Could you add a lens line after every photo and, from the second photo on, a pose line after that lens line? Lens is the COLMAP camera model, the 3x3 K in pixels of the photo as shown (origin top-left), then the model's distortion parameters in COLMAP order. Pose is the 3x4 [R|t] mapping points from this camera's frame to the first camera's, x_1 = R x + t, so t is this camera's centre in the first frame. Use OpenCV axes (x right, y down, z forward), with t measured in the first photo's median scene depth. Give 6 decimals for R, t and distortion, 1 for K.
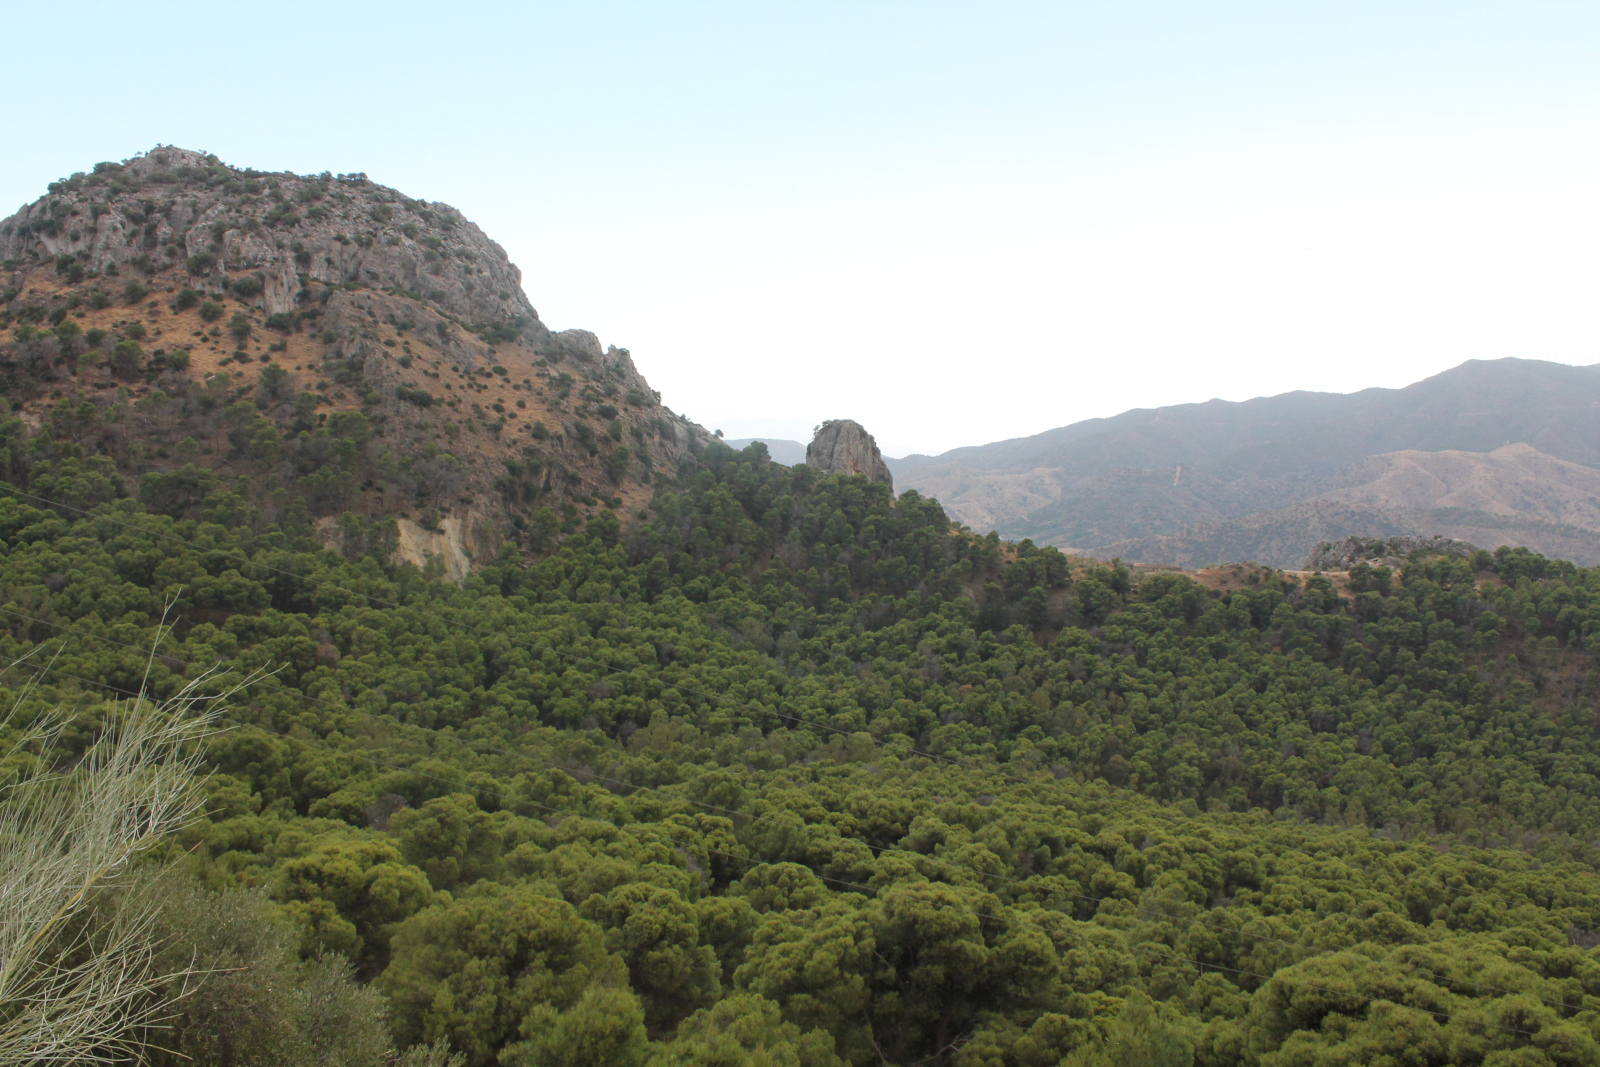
lens RADIAL K [[1348.9, 0, 800.0], [0, 1348.9, 533.5], [0, 0, 1]] dist [-0.168273, 0.151610]
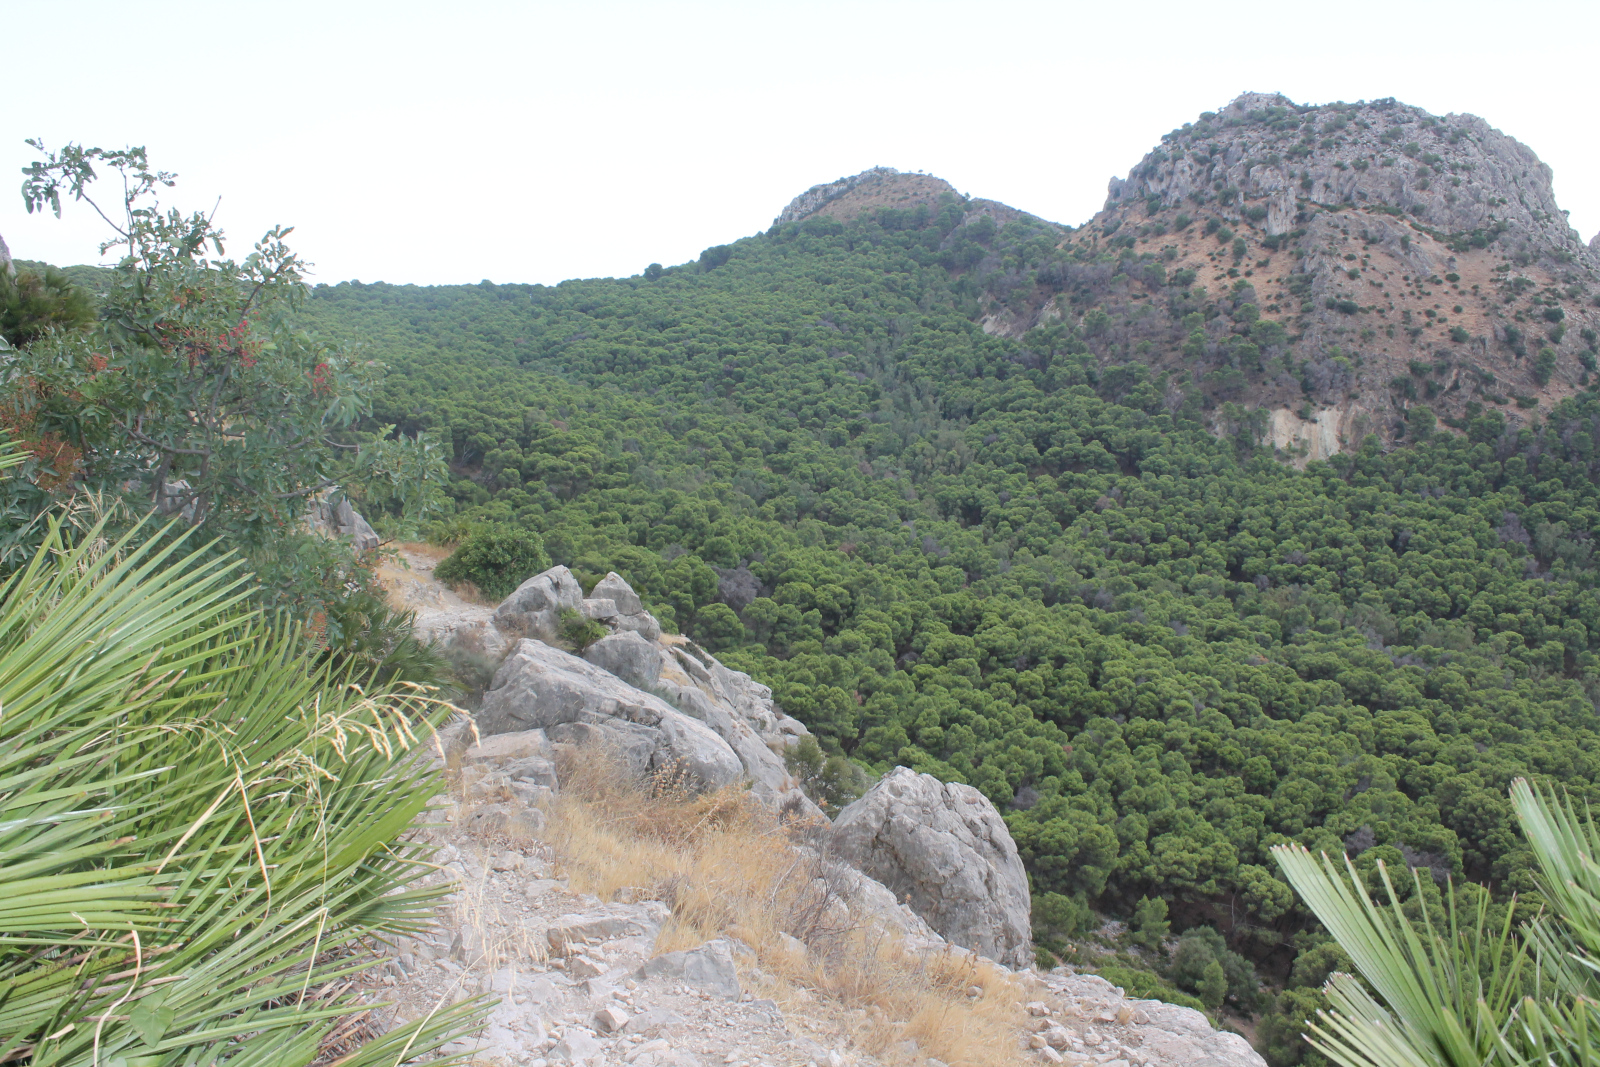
lens RADIAL K [[1348.9, 0, 800.0], [0, 1348.9, 533.5], [0, 0, 1]] dist [-0.168273, 0.151610]
pose [[0.519747, 0.133401, -0.843841, 0.445312], [-0.033943, 0.990178, 0.135629, -0.040075], [0.853646, -0.041850, 0.519170, -0.038209]]
